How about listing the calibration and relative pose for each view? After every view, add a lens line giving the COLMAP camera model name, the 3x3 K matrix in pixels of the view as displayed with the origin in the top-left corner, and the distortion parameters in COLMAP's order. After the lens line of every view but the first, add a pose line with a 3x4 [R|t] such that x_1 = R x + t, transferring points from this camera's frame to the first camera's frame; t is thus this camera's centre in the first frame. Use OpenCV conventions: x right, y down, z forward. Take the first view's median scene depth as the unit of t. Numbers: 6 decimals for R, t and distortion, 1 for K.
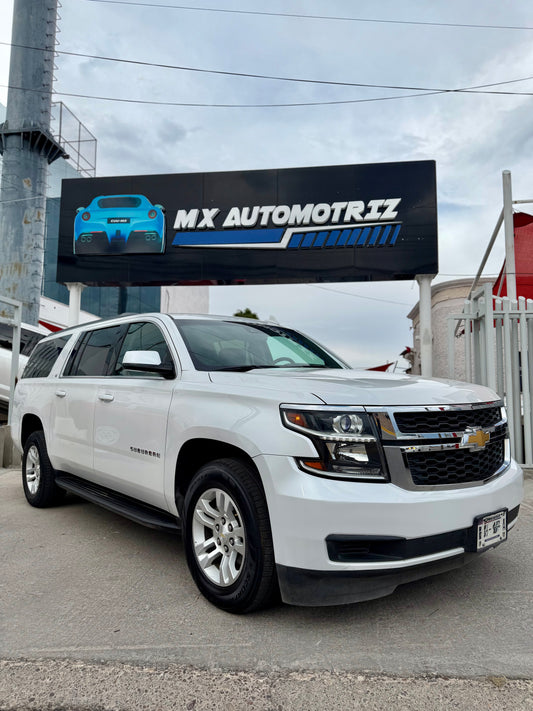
lens RADIAL K [[501.6, 0, 262.9], [0, 501.6, 355.2], [0, 0, 1]] dist [0.027240, -0.029646]
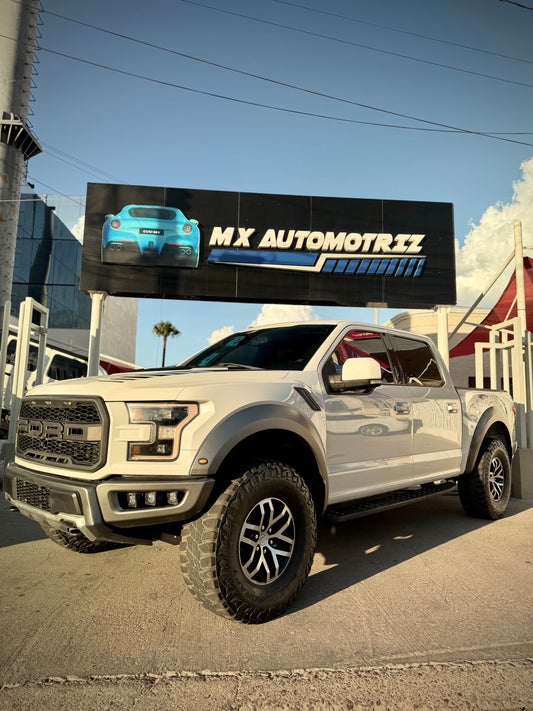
lens RADIAL K [[498.9, 0, 266.5], [0, 498.9, 355.5], [0, 0, 1]] dist [0.050781, -0.056504]
pose [[0.980681, 0.041289, 0.191204, -0.253451], [-0.035581, 0.998815, -0.033197, -0.000566], [-0.192348, 0.025752, 0.980989, -0.000273]]
